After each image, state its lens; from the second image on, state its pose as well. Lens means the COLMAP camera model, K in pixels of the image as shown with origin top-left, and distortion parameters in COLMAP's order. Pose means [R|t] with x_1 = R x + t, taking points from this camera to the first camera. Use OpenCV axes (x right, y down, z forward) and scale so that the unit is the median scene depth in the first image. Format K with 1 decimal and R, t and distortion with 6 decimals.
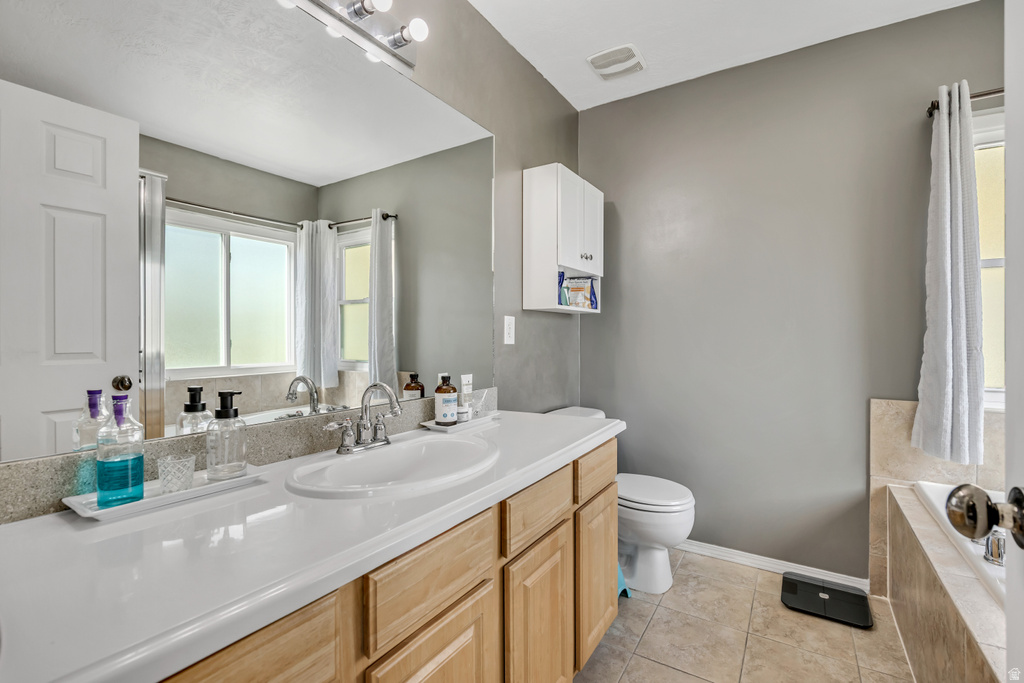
lens RADIAL K [[455.8, 0, 512.2], [0, 455.8, 336.8], [0, 0, 1]] dist [-0.014187, 0.000529]
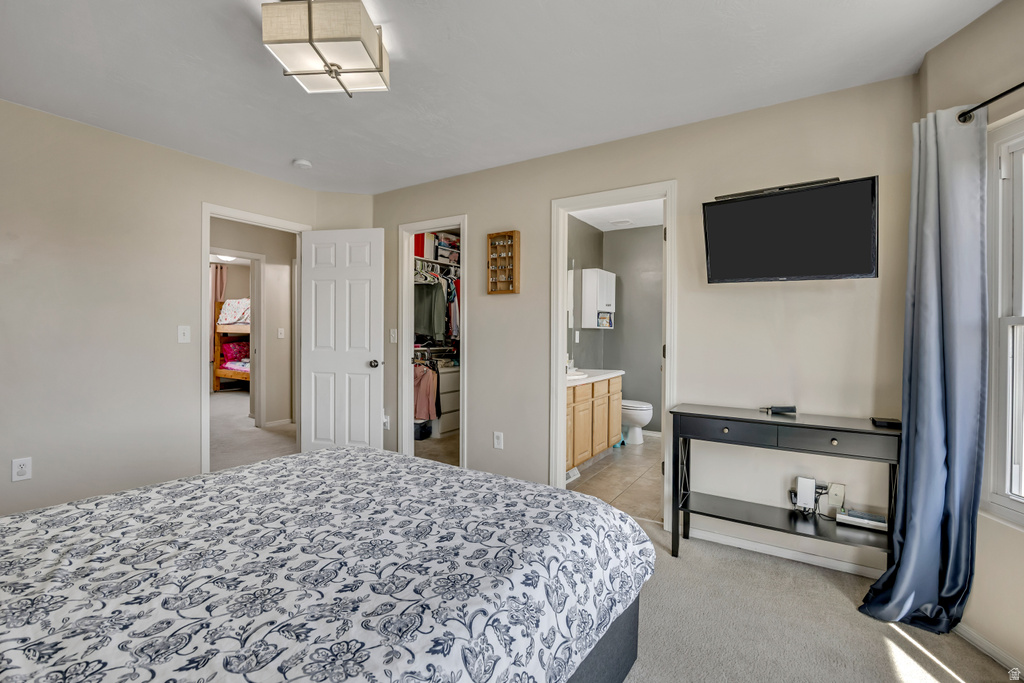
lens RADIAL K [[455.8, 0, 509.7], [0, 455.8, 342.9], [0, 0, 1]] dist [-0.014187, 0.000529]
pose [[0.999975, 0.006348, -0.003026, -0.324592], [-0.006311, 0.999905, 0.012261, -0.008399], [0.003103, -0.012242, 0.999920, -1.295945]]
